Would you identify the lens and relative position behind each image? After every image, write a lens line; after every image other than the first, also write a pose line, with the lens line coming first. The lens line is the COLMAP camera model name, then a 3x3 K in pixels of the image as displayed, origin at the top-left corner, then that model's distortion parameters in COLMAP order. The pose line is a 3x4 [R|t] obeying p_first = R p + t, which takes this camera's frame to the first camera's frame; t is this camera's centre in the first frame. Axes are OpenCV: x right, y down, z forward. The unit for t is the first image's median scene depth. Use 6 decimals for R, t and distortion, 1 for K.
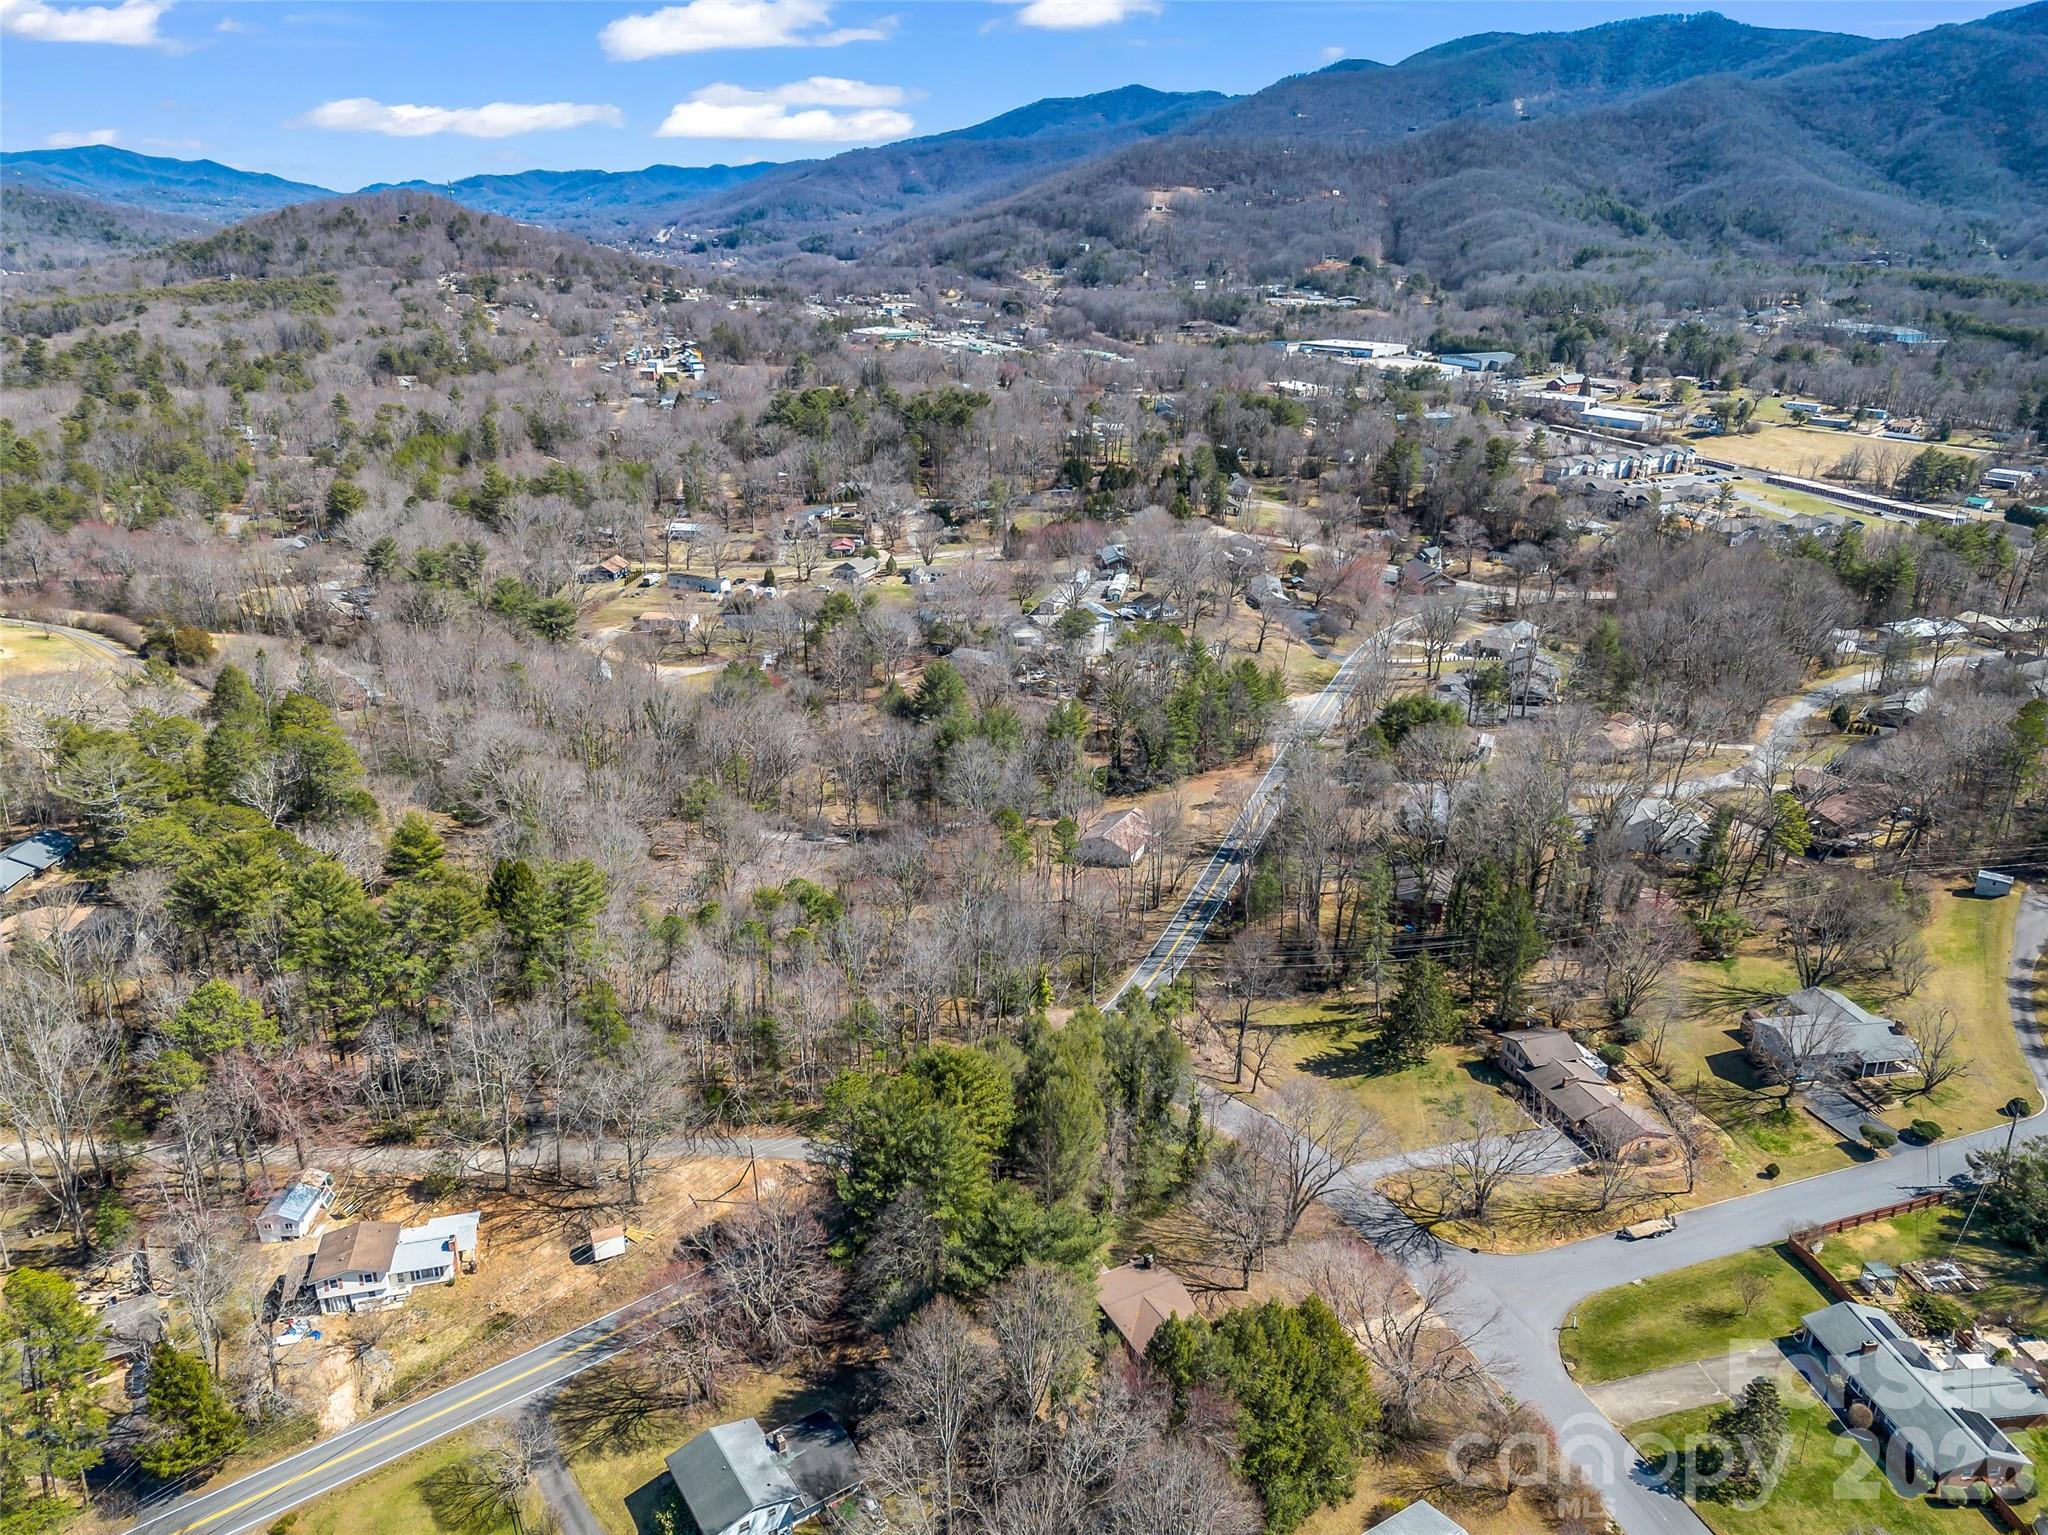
lens RADIAL K [[1462.3, 0, 1020.3], [0, 1462.3, 769.7], [0, 0, 1]] dist [0.052084, -0.037002]
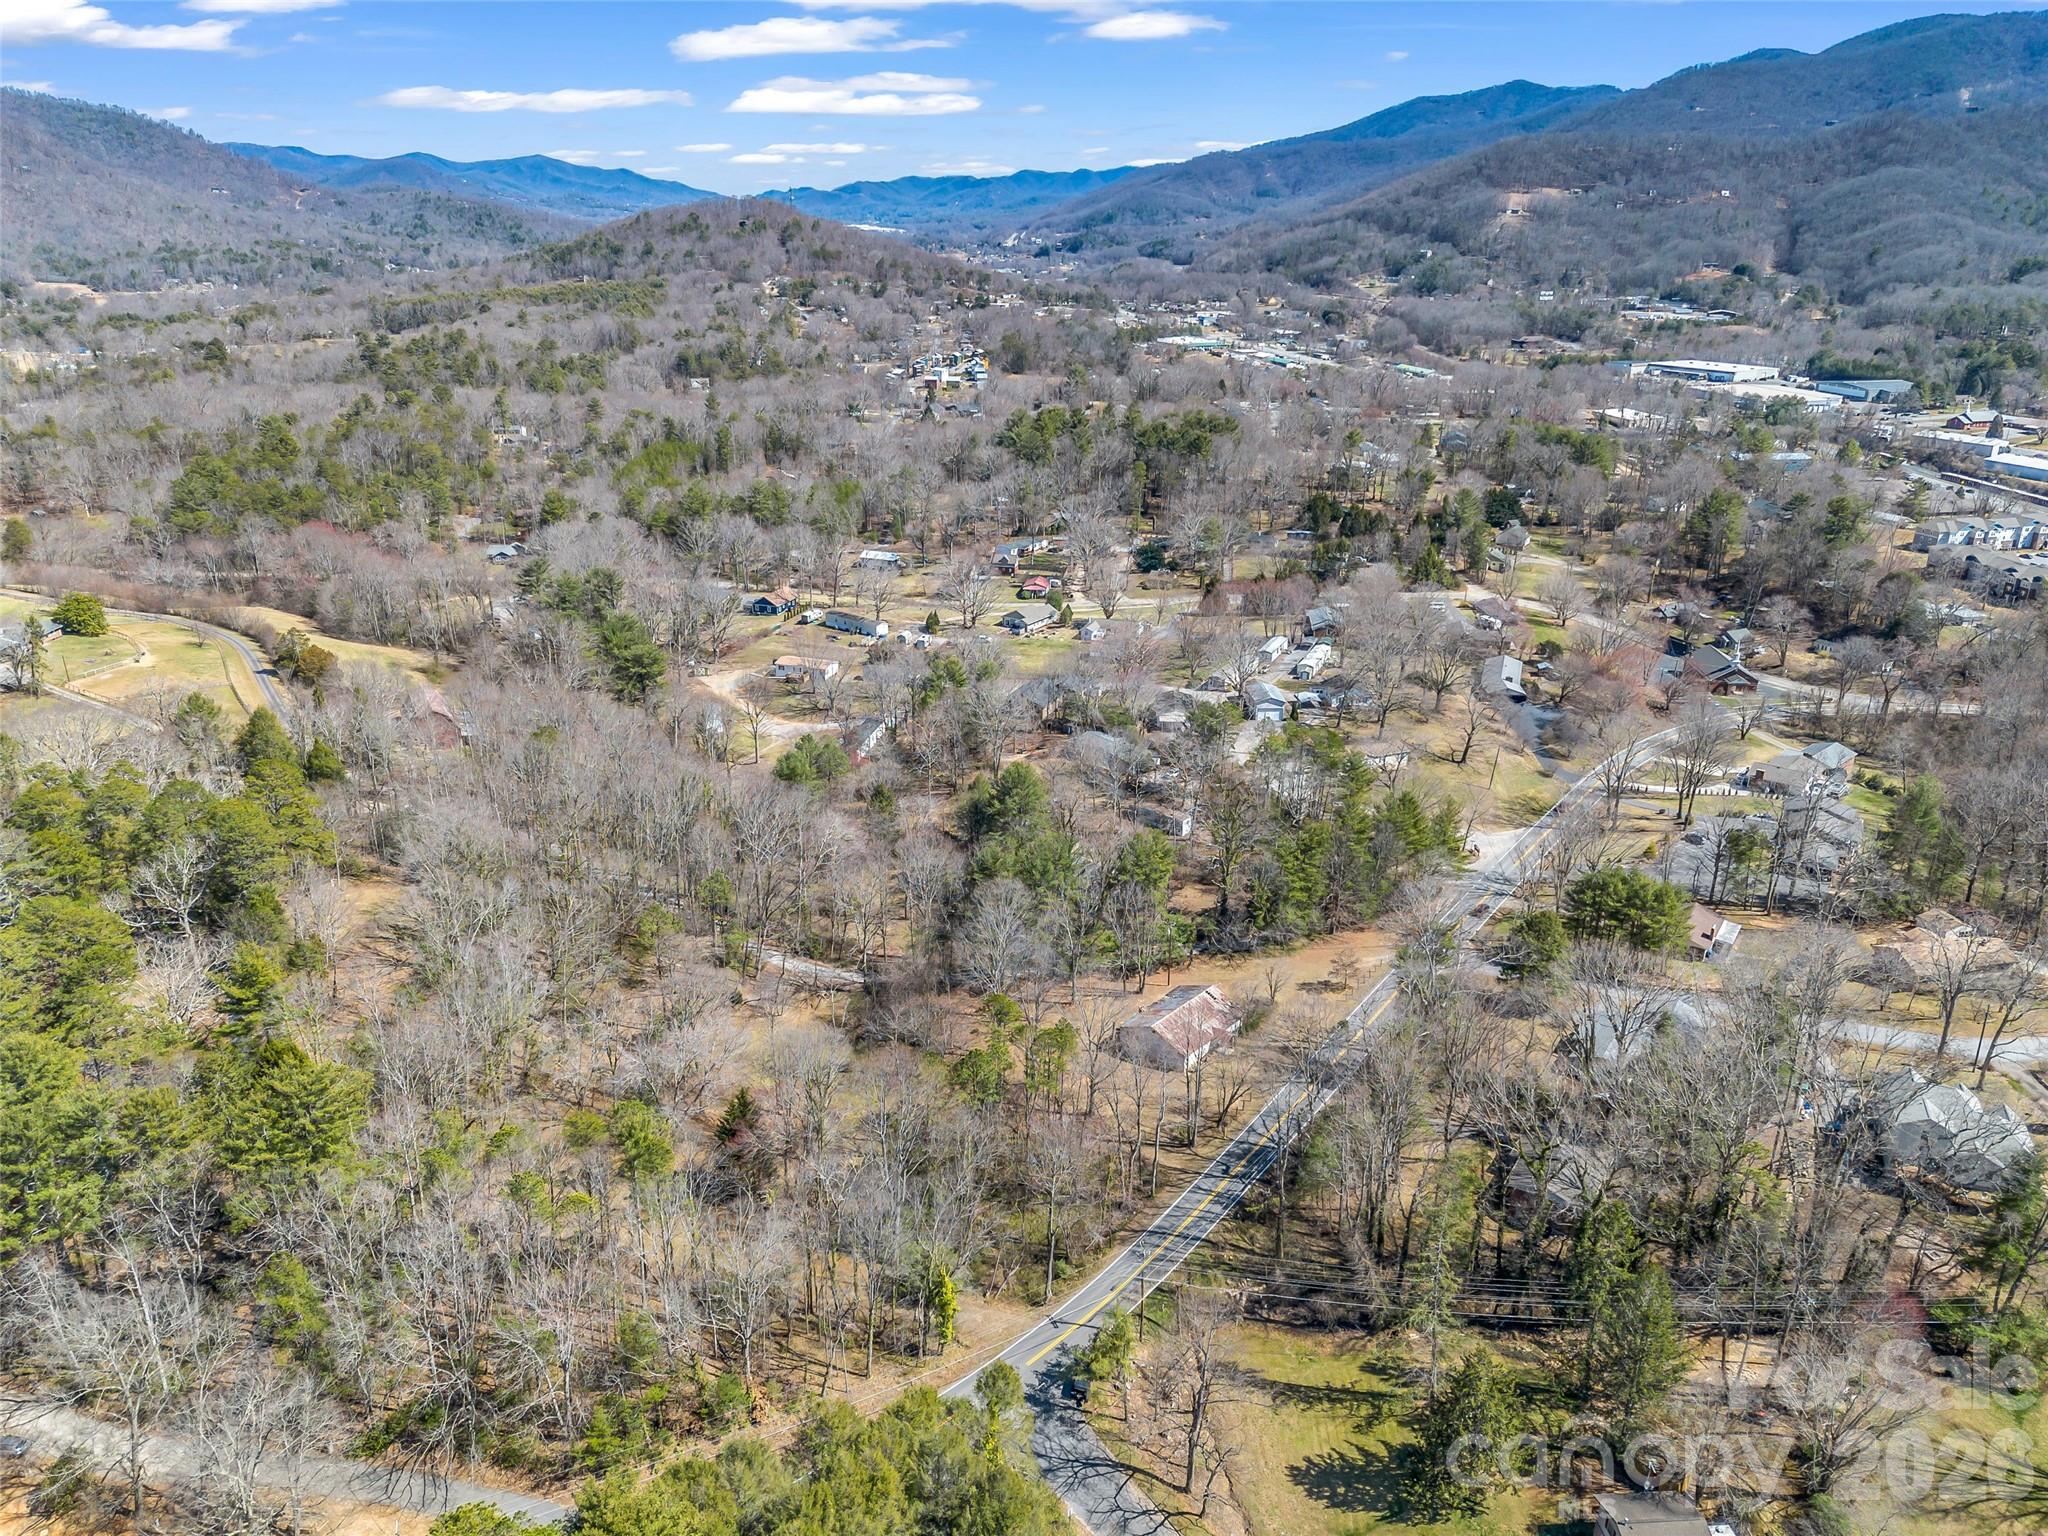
lens RADIAL K [[1462.3, 0, 1020.3], [0, 1462.3, 770.2], [0, 0, 1]] dist [0.052084, -0.037002]
pose [[0.973434, 0.083753, -0.213101, 0.034880], [-0.084167, 0.996426, 0.007144, -0.021815], [0.212937, 0.010982, 0.977004, 0.055981]]
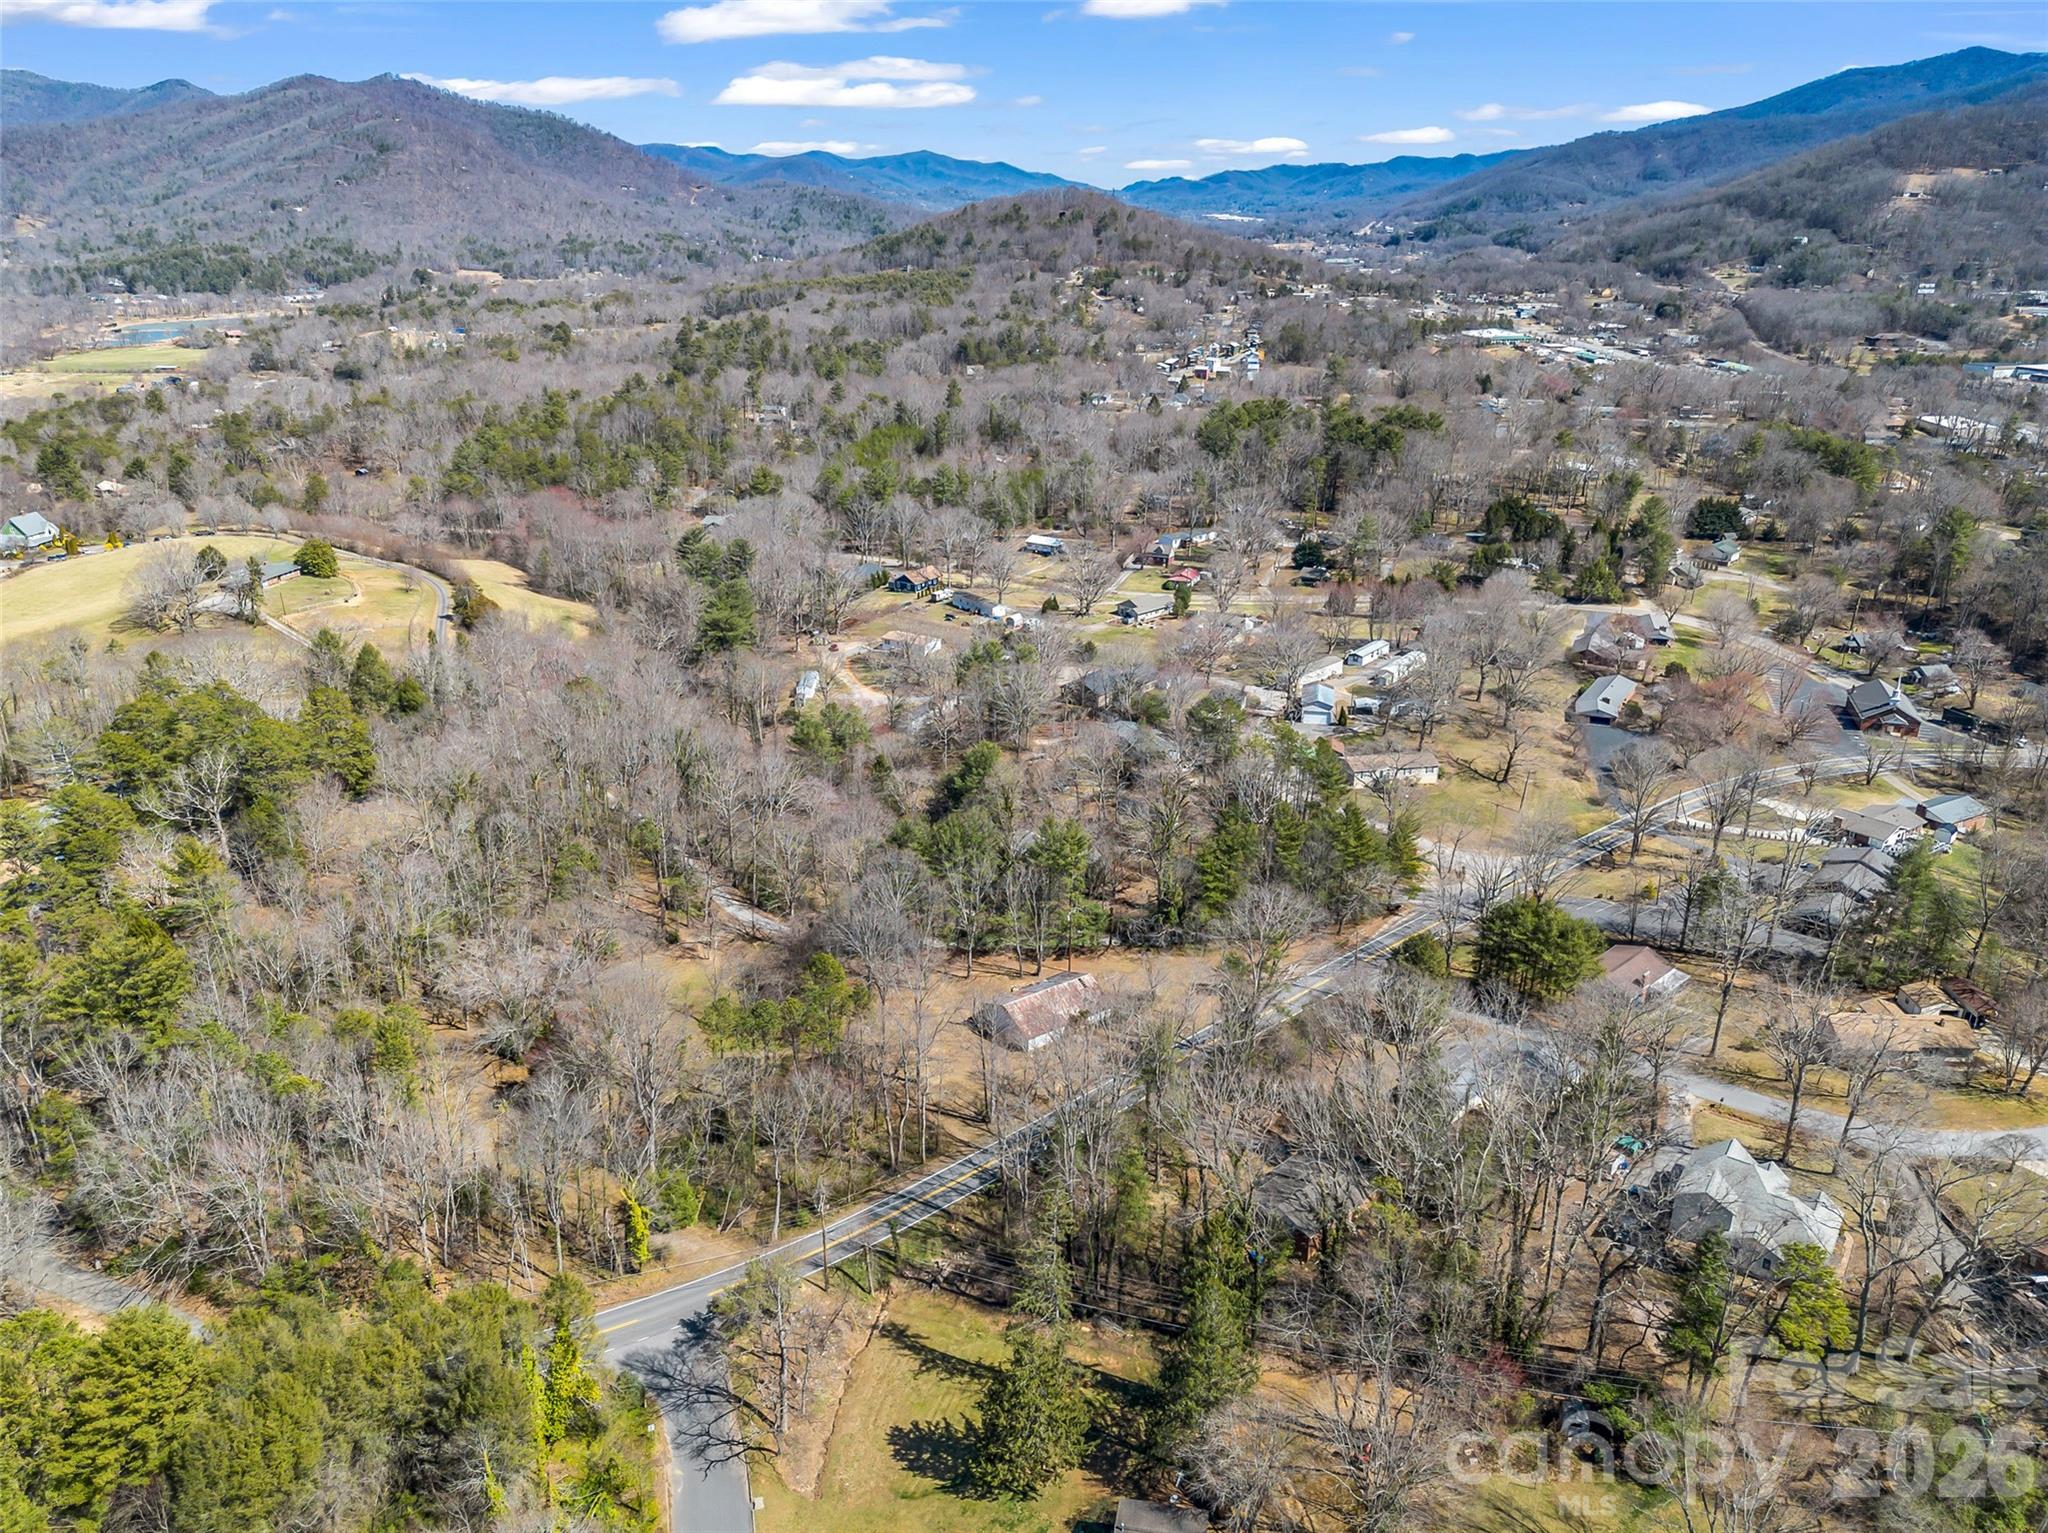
lens RADIAL K [[1462.3, 0, 1020.3], [0, 1462.3, 768.7], [0, 0, 1]] dist [0.052084, -0.037002]
pose [[0.892368, 0.160889, -0.421655, 0.091737], [-0.159157, 0.986460, 0.039567, -0.027508], [0.422312, 0.031801, 0.905892, 0.070853]]
